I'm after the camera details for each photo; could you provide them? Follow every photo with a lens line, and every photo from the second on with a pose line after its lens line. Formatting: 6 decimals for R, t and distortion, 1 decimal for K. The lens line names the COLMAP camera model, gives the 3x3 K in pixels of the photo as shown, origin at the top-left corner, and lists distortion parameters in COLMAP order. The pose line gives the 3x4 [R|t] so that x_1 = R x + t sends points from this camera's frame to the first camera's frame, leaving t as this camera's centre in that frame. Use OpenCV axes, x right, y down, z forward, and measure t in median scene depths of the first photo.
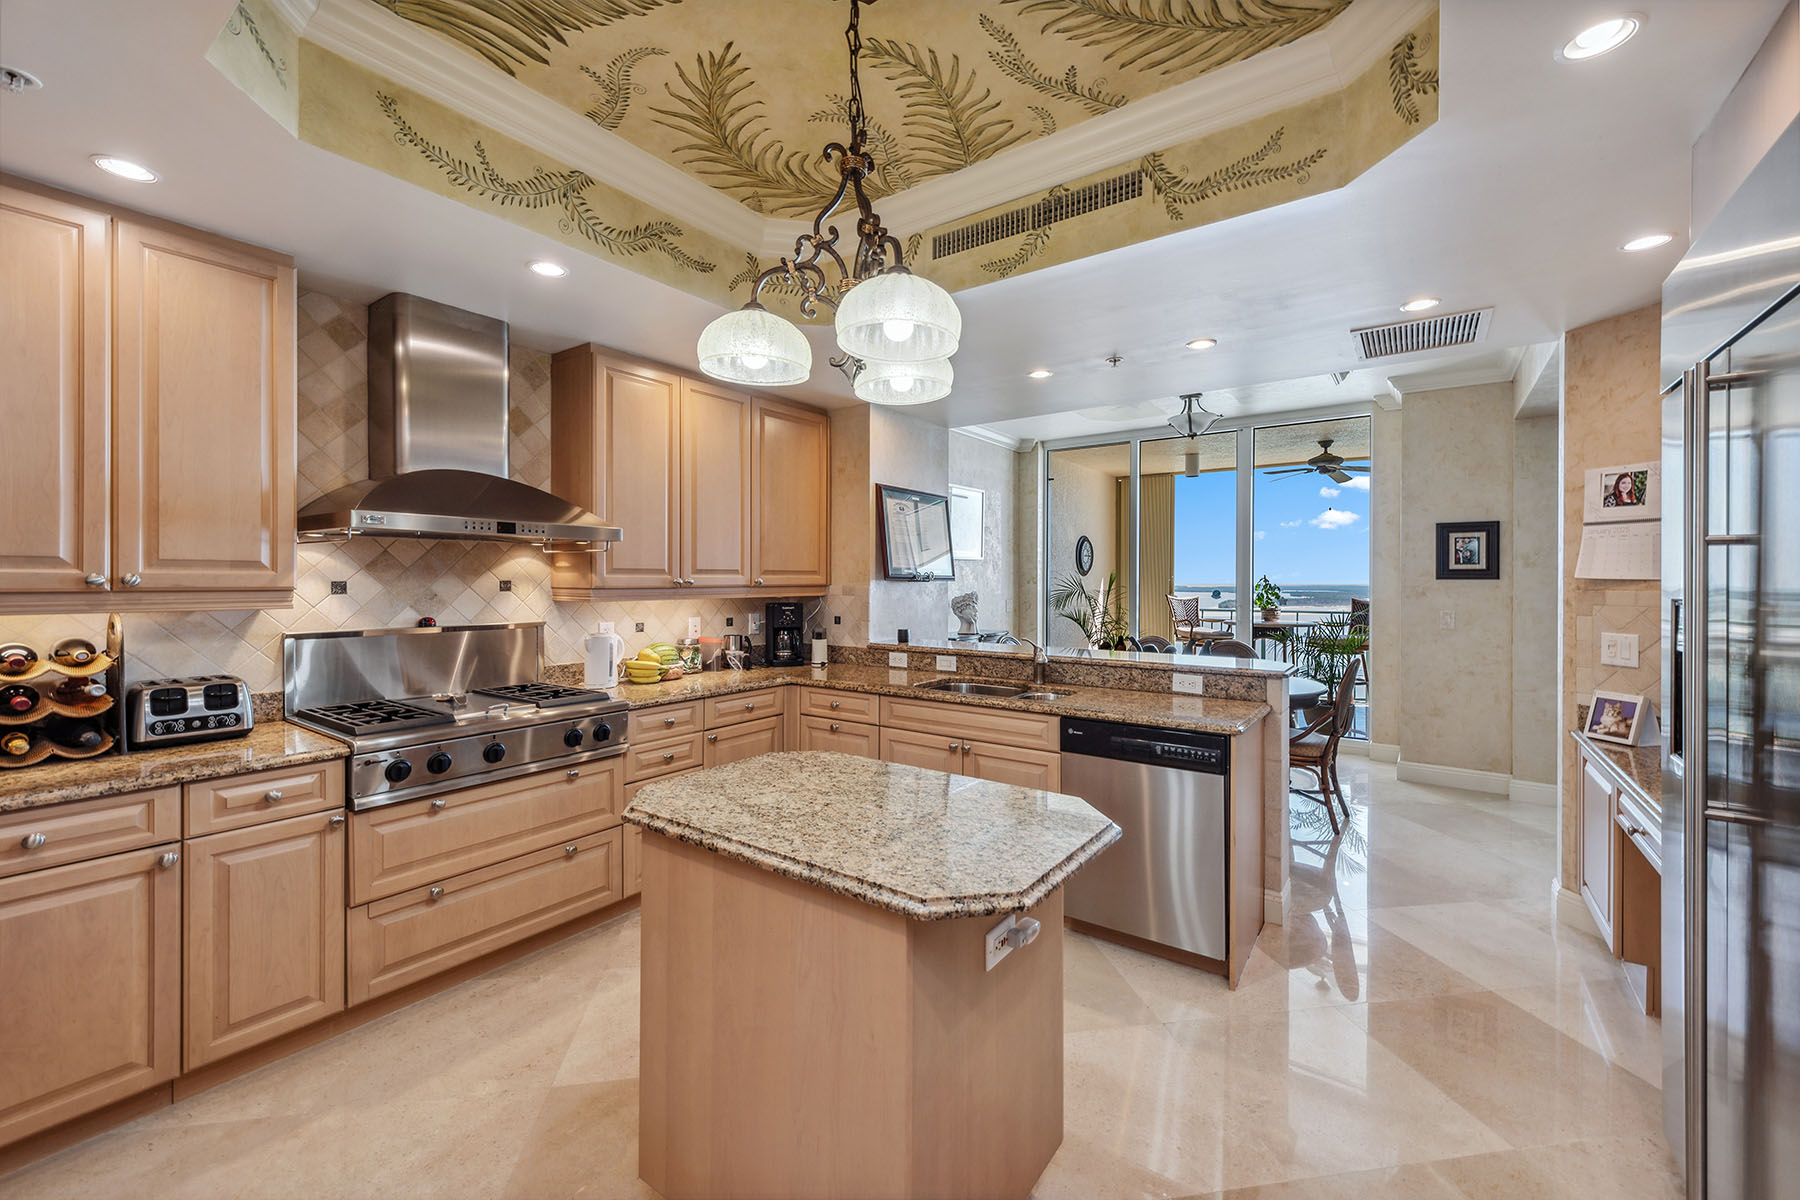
lens RADIAL K [[734.2, 0, 895.1], [0, 734.2, 583.6], [0, 0, 1]] dist [0.003620, -0.002166]
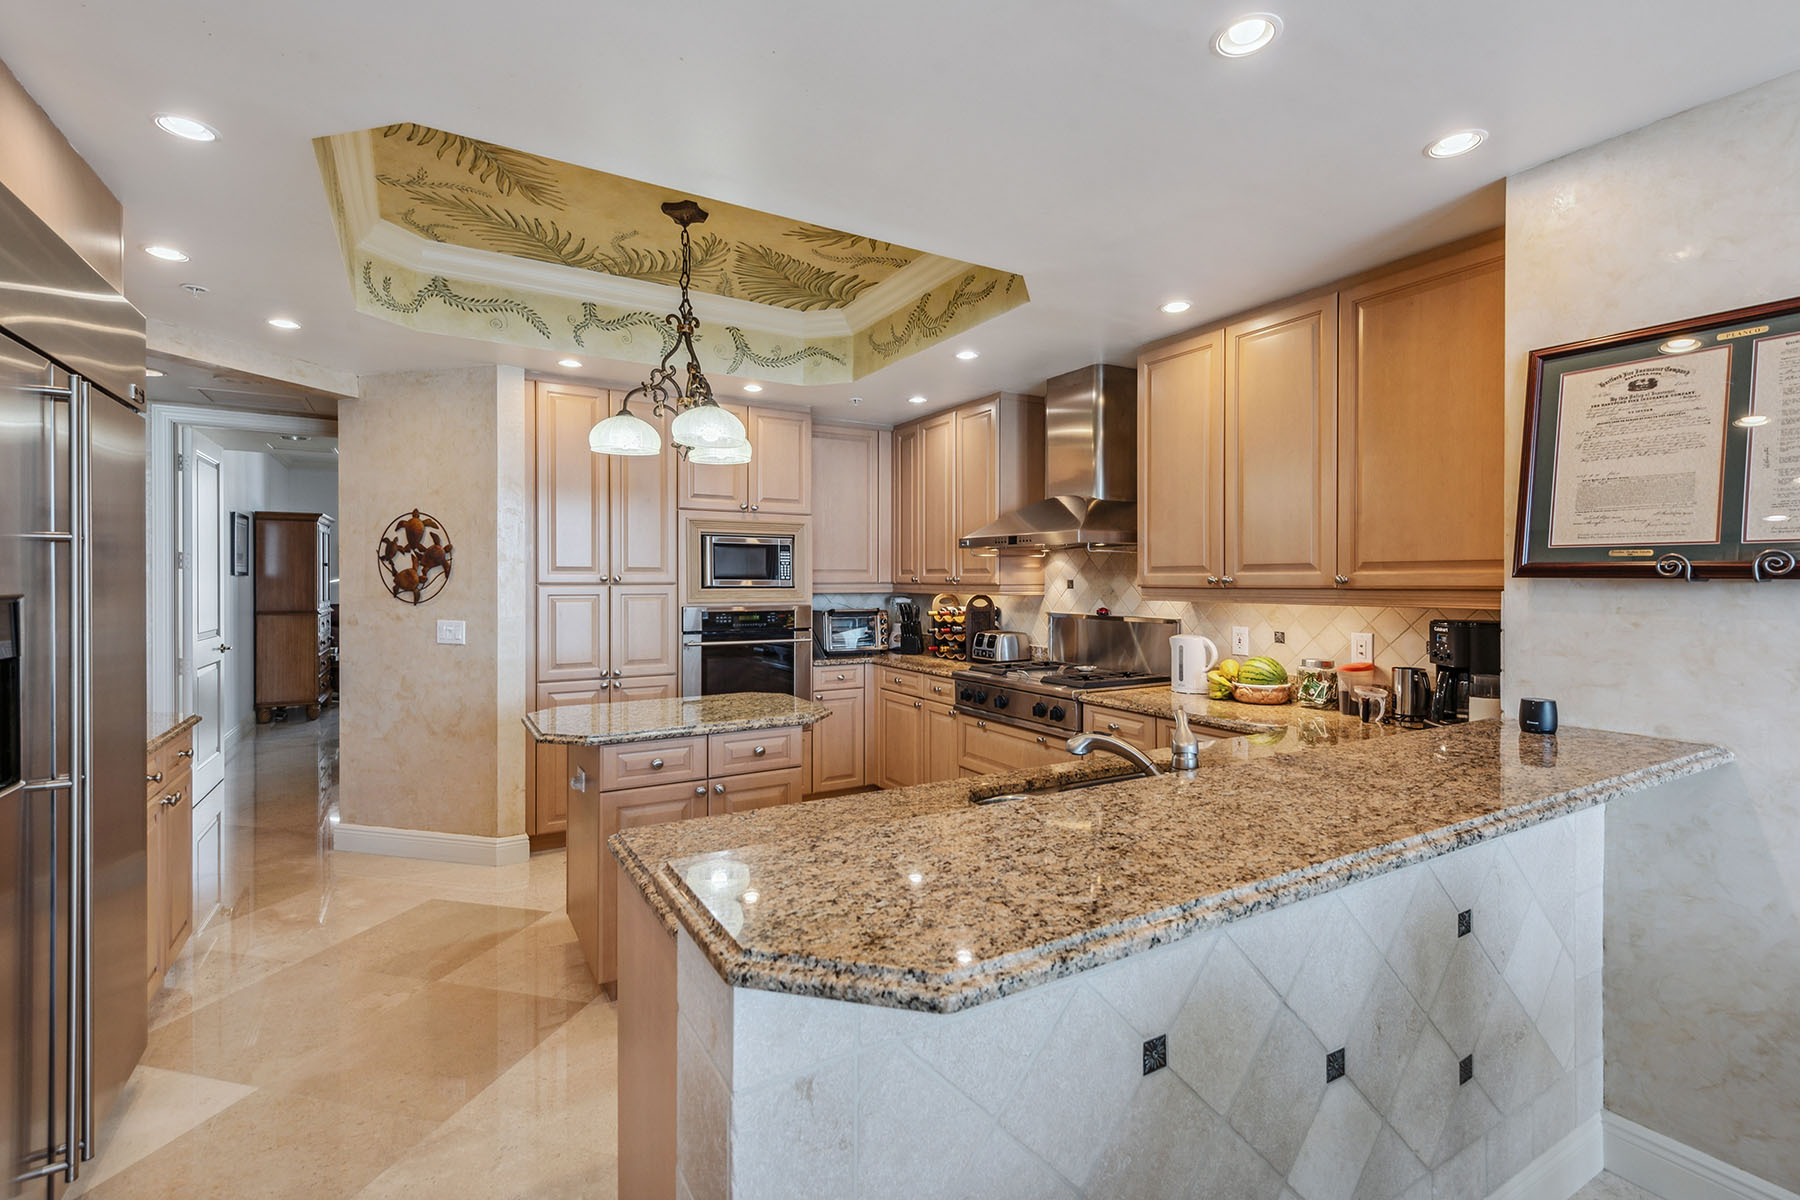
lens RADIAL K [[813.7, 0, 895.3], [0, 813.7, 585.4], [0, 0, 1]] dist [0.010334, -0.000986]
pose [[-0.405926, 0.004813, -0.913893, 0.570032], [-0.004791, 0.999961, 0.007395, -0.001761], [0.913893, 0.007381, -0.405888, 0.864762]]
